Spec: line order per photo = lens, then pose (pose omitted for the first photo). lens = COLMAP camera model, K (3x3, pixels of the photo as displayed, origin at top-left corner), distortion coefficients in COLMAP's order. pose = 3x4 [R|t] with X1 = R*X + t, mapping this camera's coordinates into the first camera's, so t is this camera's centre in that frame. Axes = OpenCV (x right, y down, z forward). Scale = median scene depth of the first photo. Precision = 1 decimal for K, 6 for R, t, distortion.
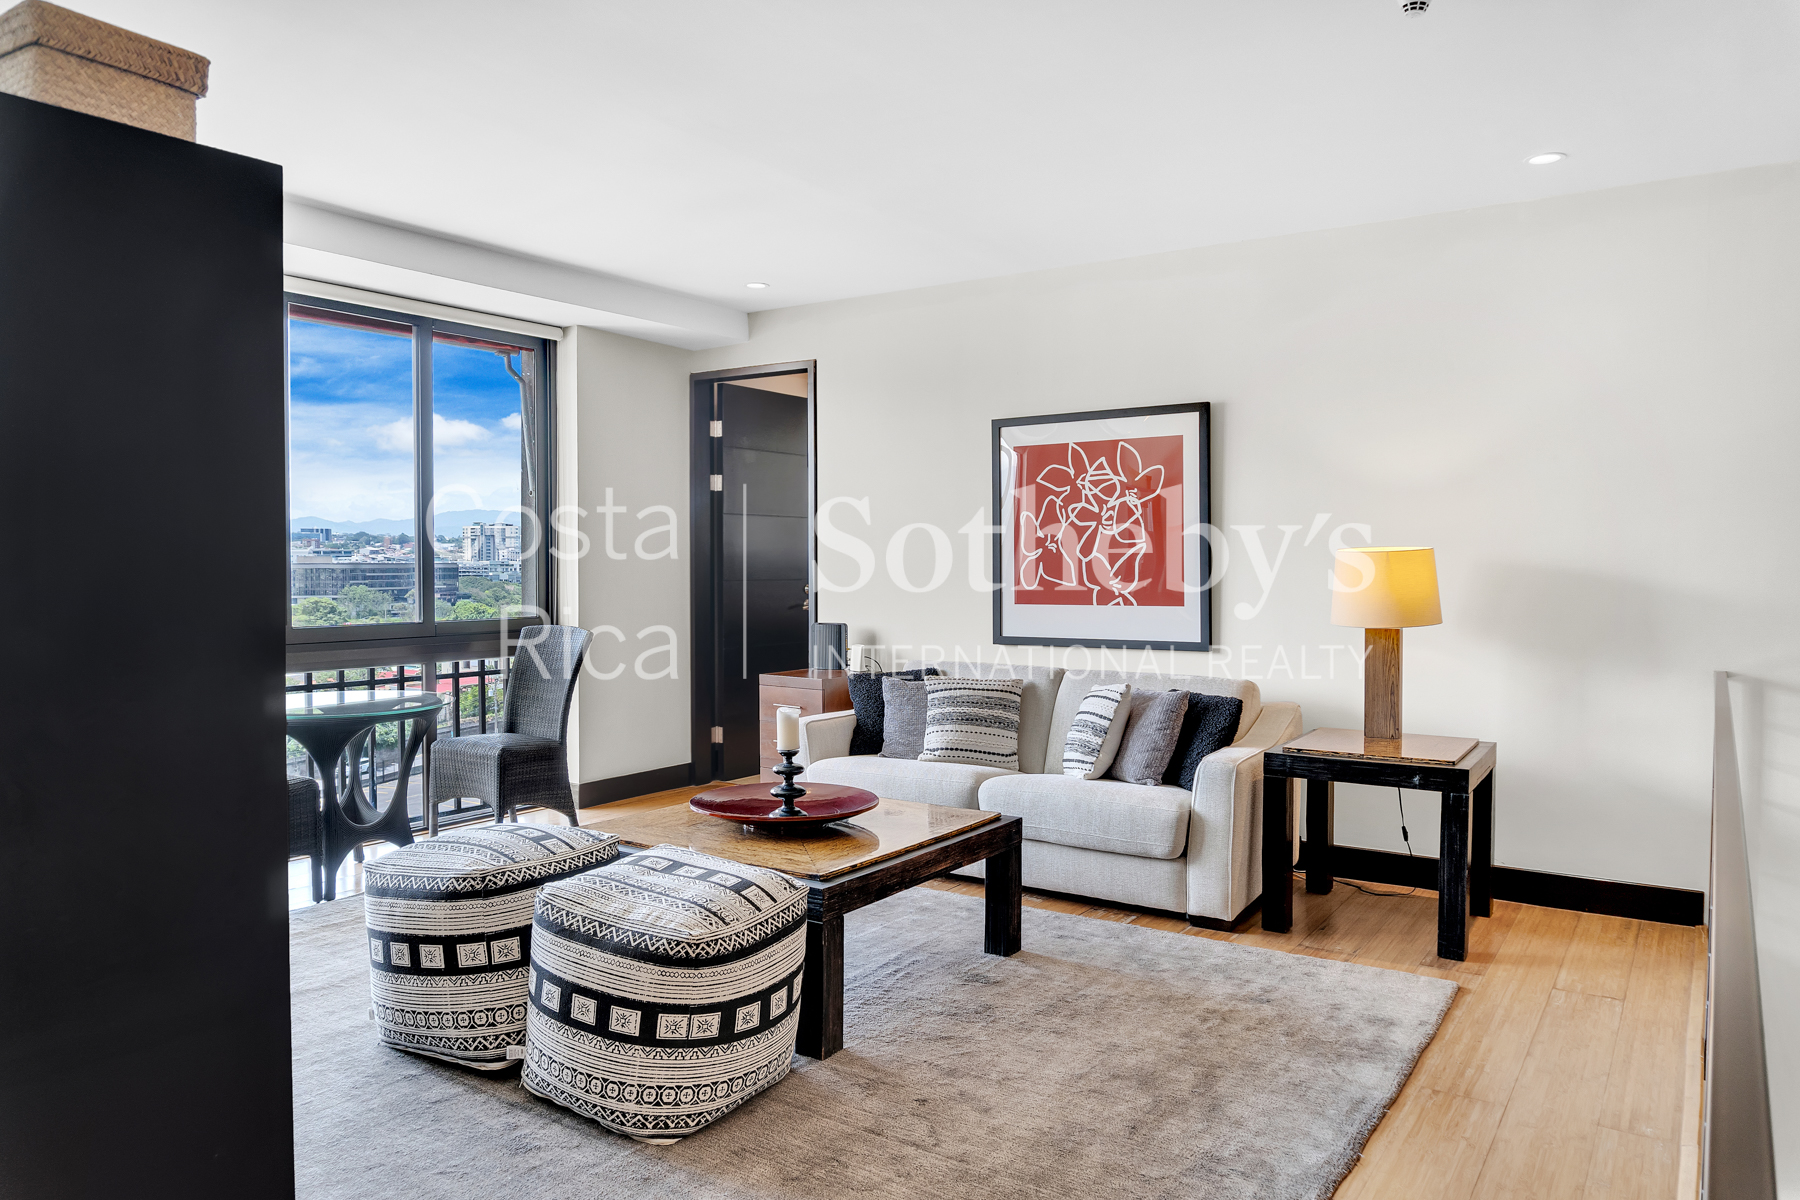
lens RADIAL K [[1211.3, 0, 900.0], [0, 1211.3, 600.0], [0, 0, 1]] dist [-0.018475, -0.005528]
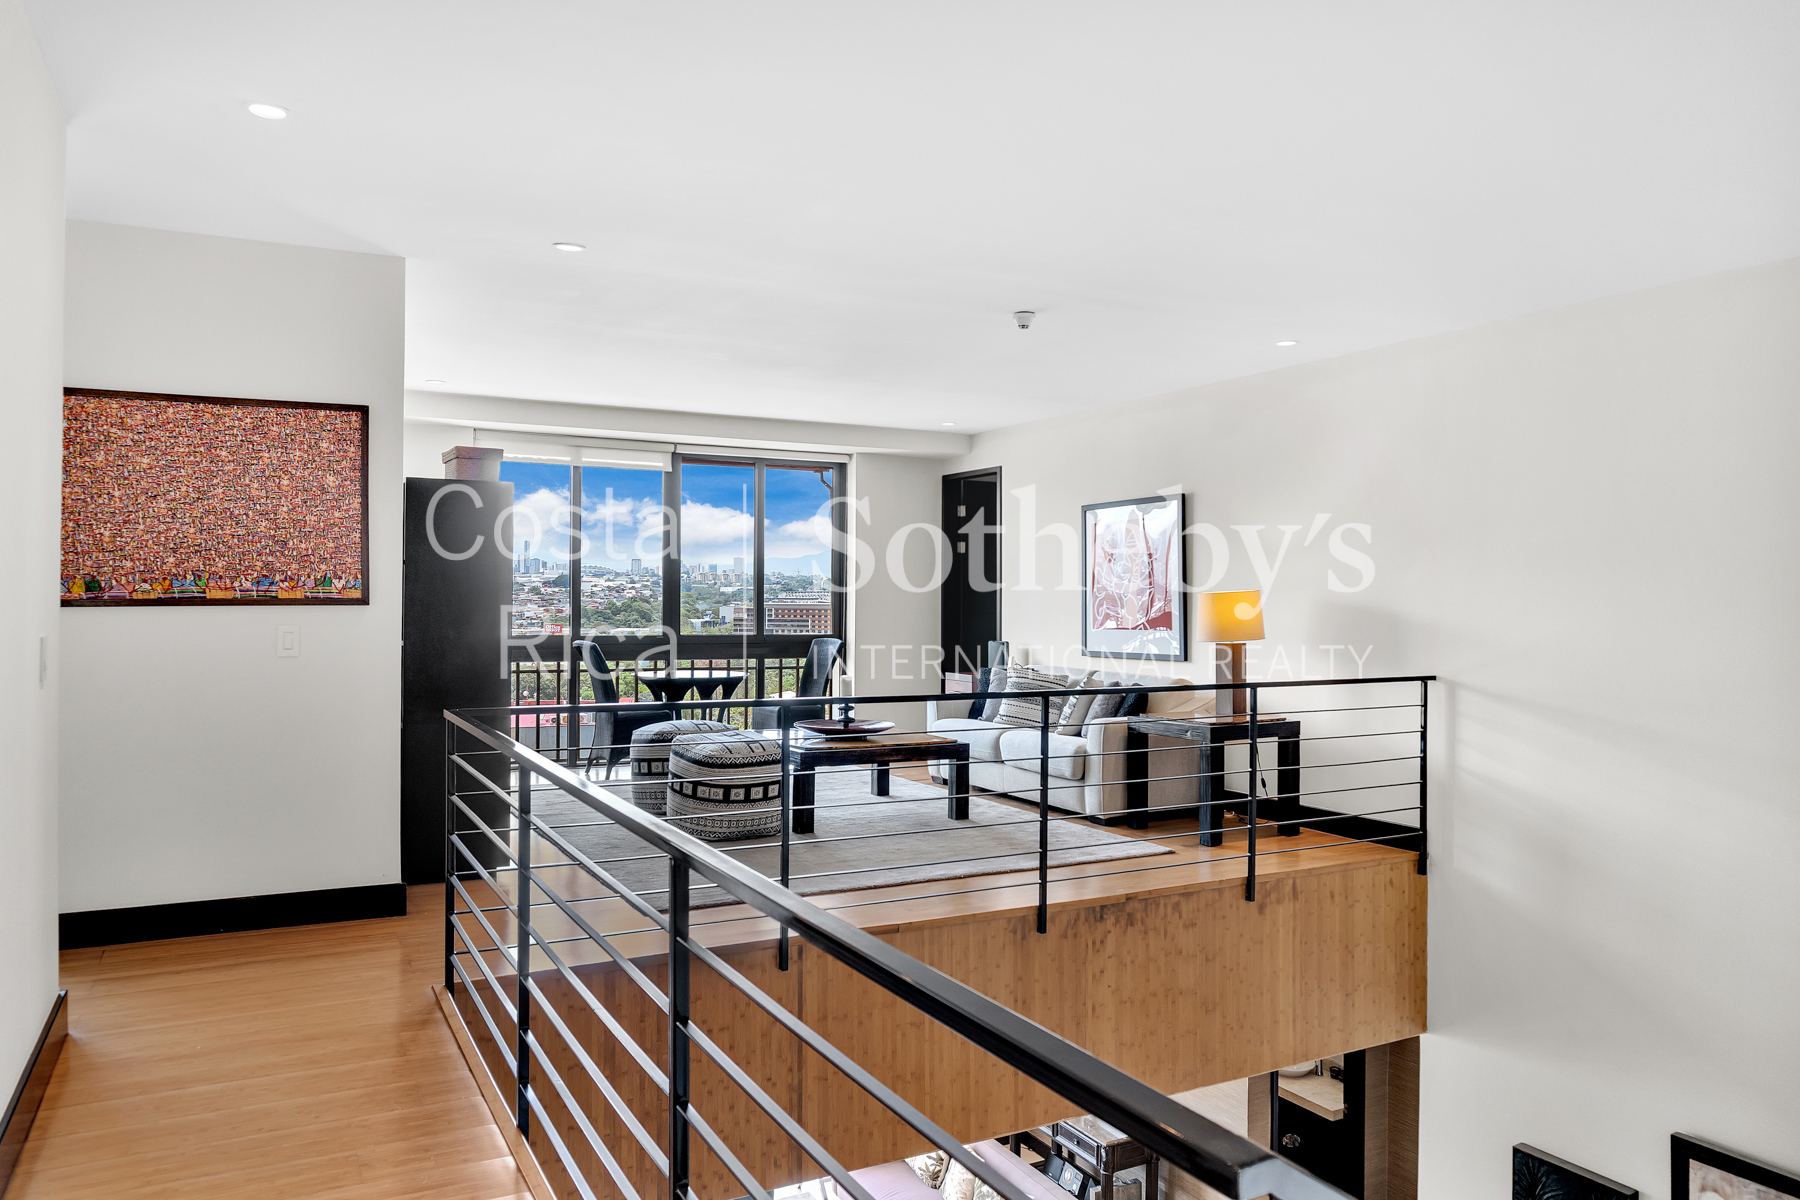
lens RADIAL K [[1211.3, 0, 900.0], [0, 1211.3, 600.0], [0, 0, 1]] dist [-0.018475, -0.005528]
pose [[0.891399, 0.004080, -0.453201, 0.617863], [-0.020567, 0.999293, -0.031456, 0.021256], [0.452753, 0.037361, 0.890853, -0.480810]]
